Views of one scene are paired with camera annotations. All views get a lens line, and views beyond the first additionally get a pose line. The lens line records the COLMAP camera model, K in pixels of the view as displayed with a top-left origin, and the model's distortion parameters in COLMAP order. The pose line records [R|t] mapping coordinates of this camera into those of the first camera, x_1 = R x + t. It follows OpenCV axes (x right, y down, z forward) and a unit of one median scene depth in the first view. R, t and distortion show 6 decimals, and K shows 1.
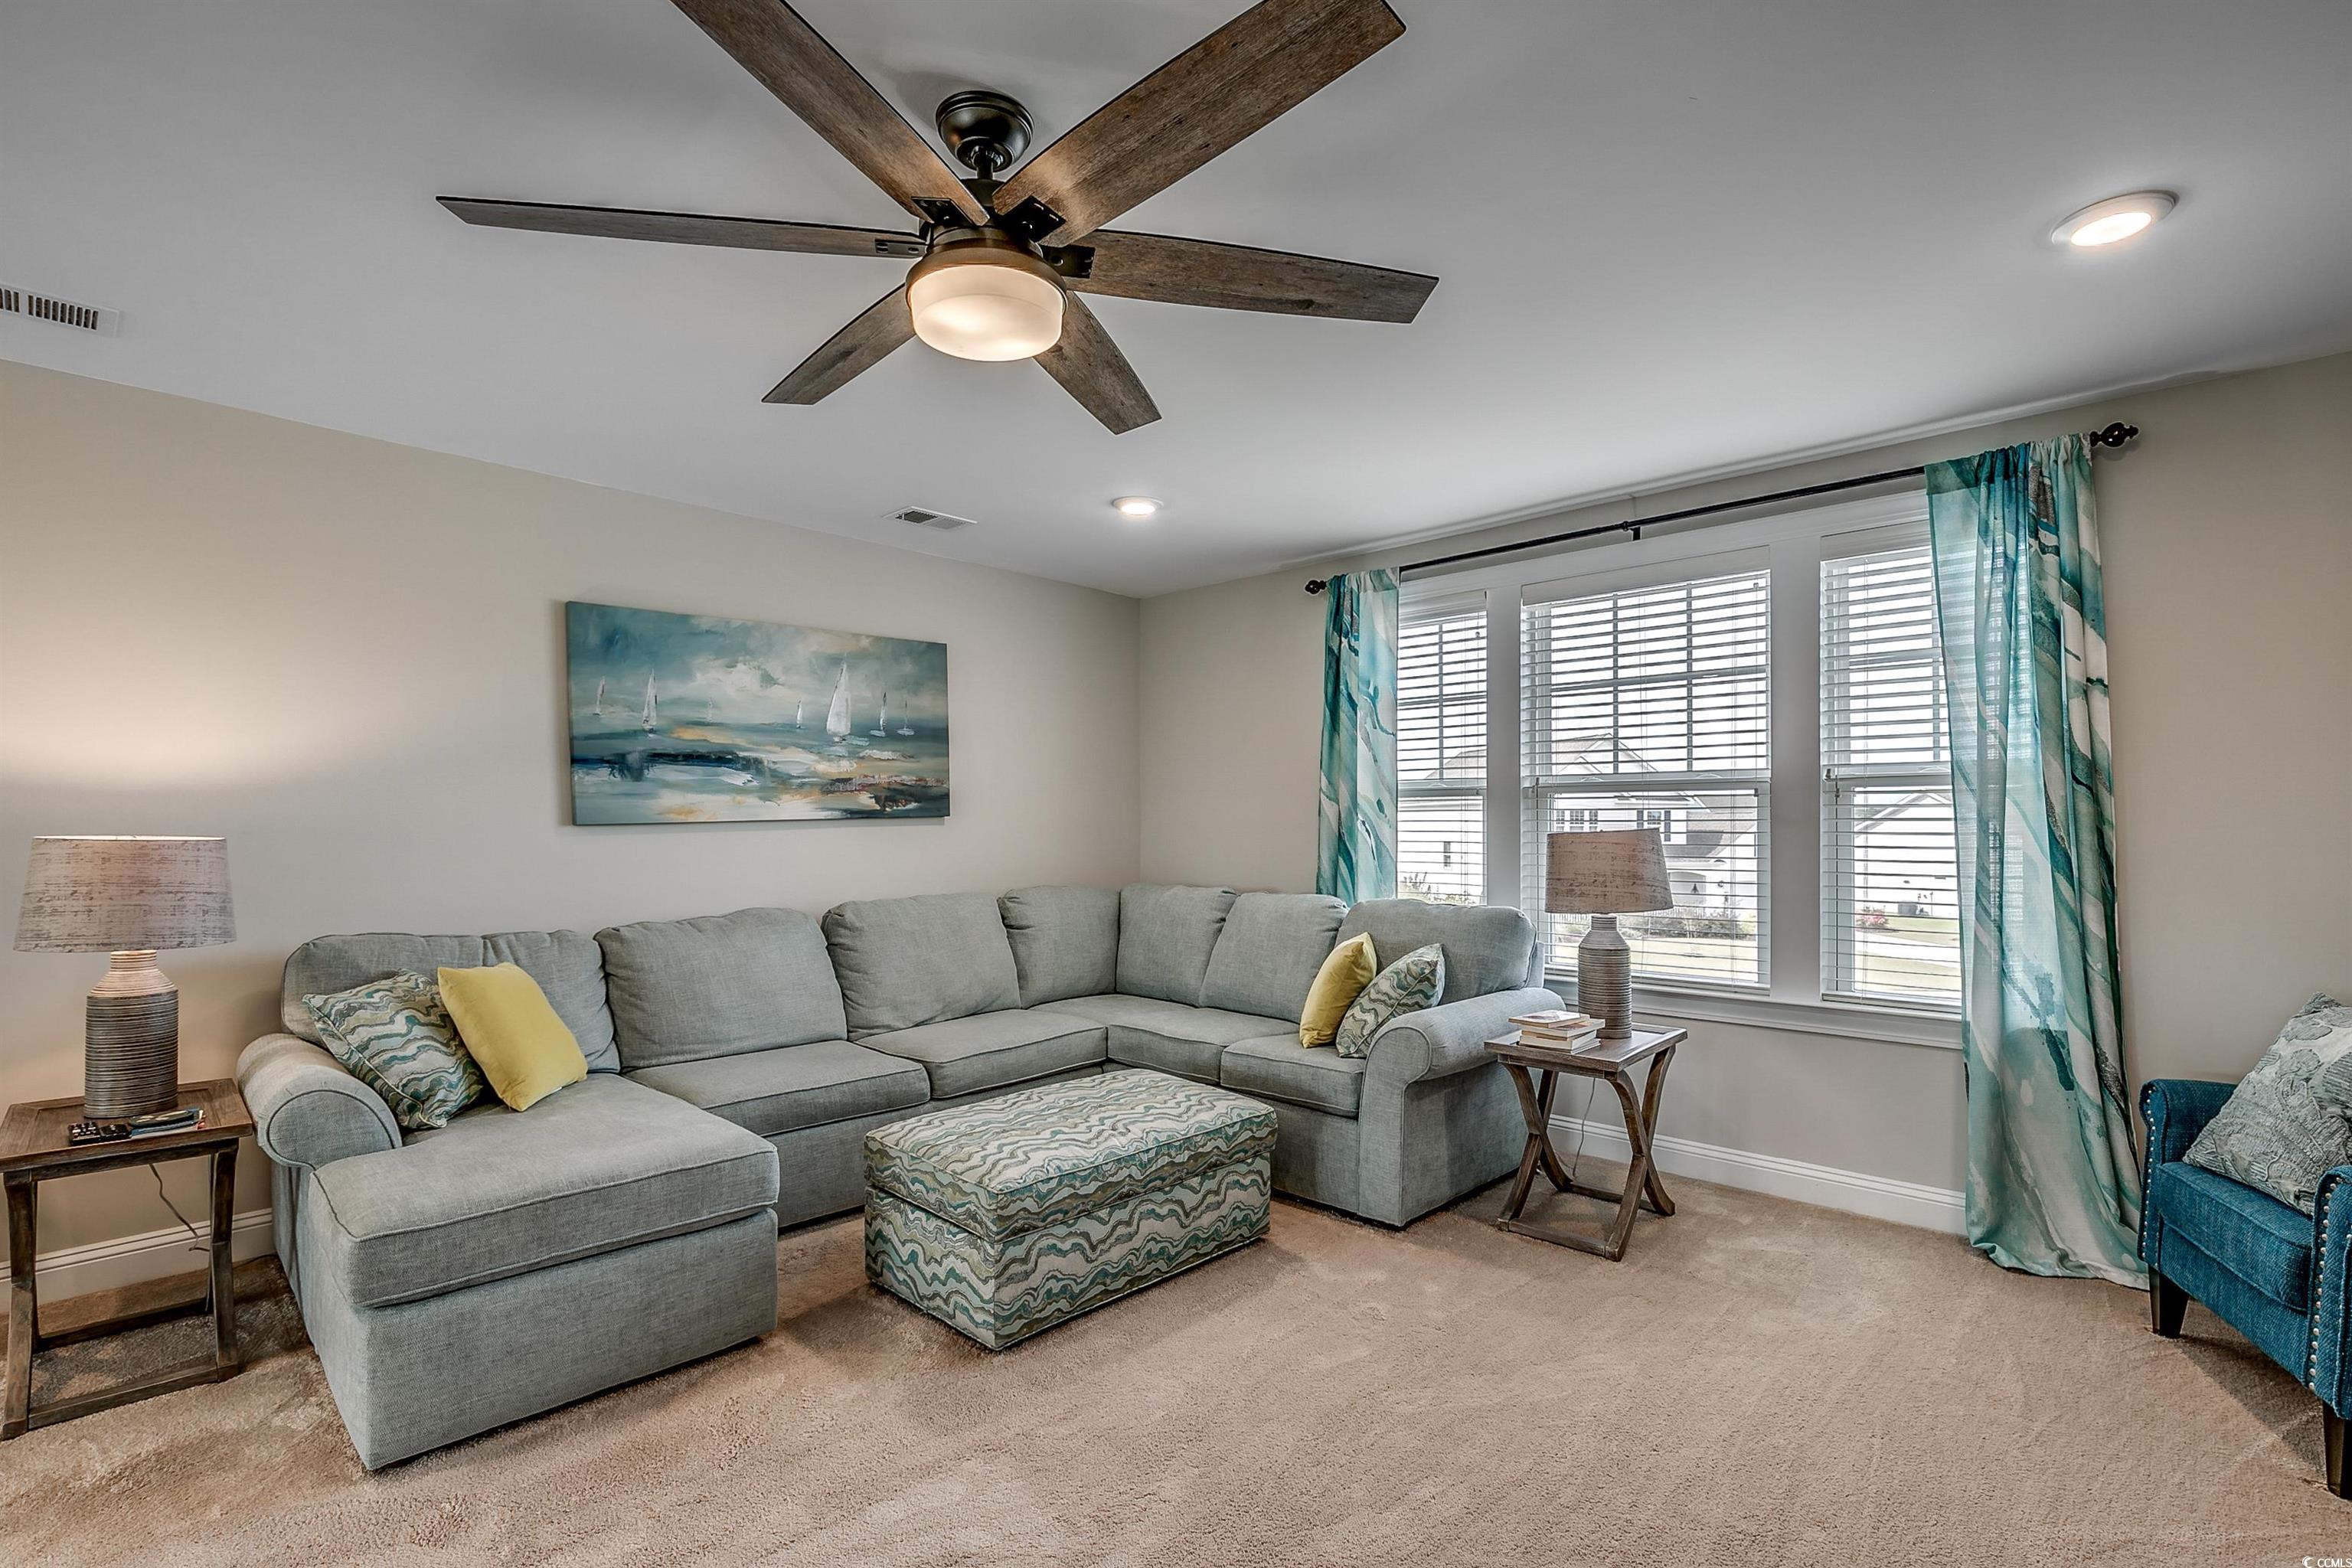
lens RADIAL K [[1076.0, 0, 1173.6], [0, 1076.0, 802.2], [0, 0, 1]] dist [-0.002633, 0.000294]
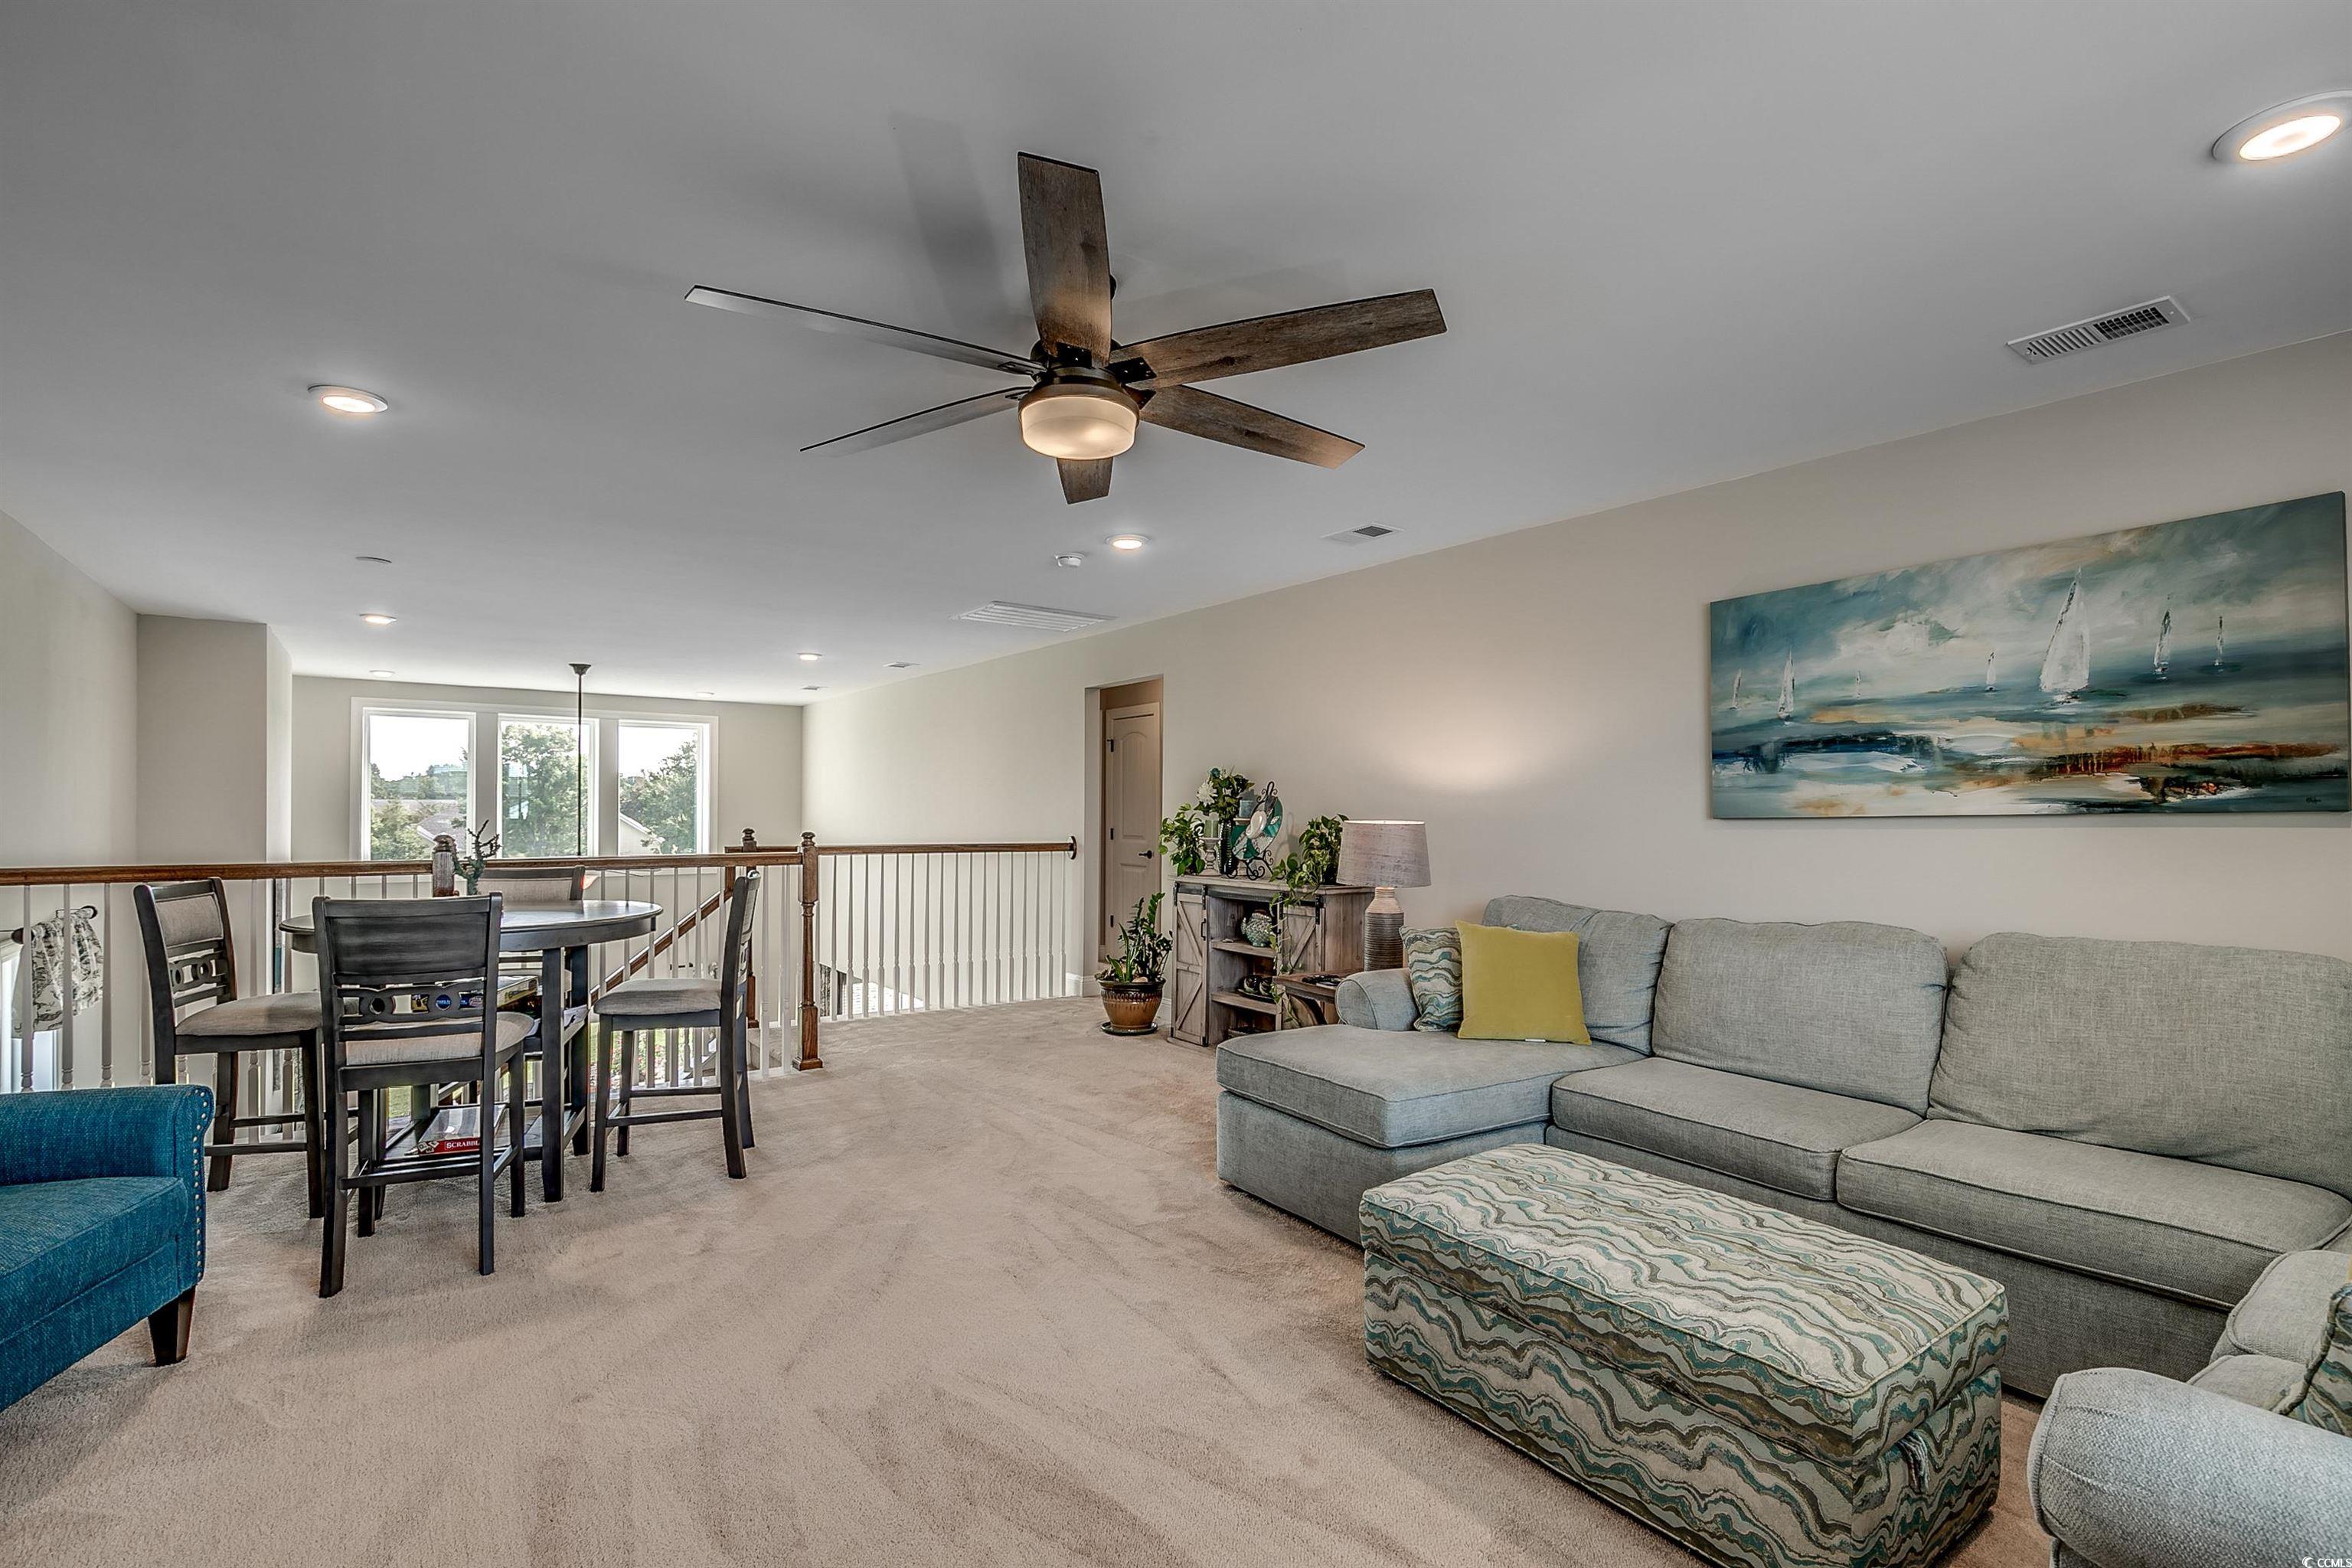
lens RADIAL K [[1076.0, 0, 1173.6], [0, 1076.0, 802.2], [0, 0, 1]] dist [-0.002633, 0.000294]
pose [[-0.174576, -0.007680, -0.984614, 0.515360], [0.010860, 0.999894, -0.009724, 0.009378], [0.984584, -0.012390, -0.174474, 0.629973]]
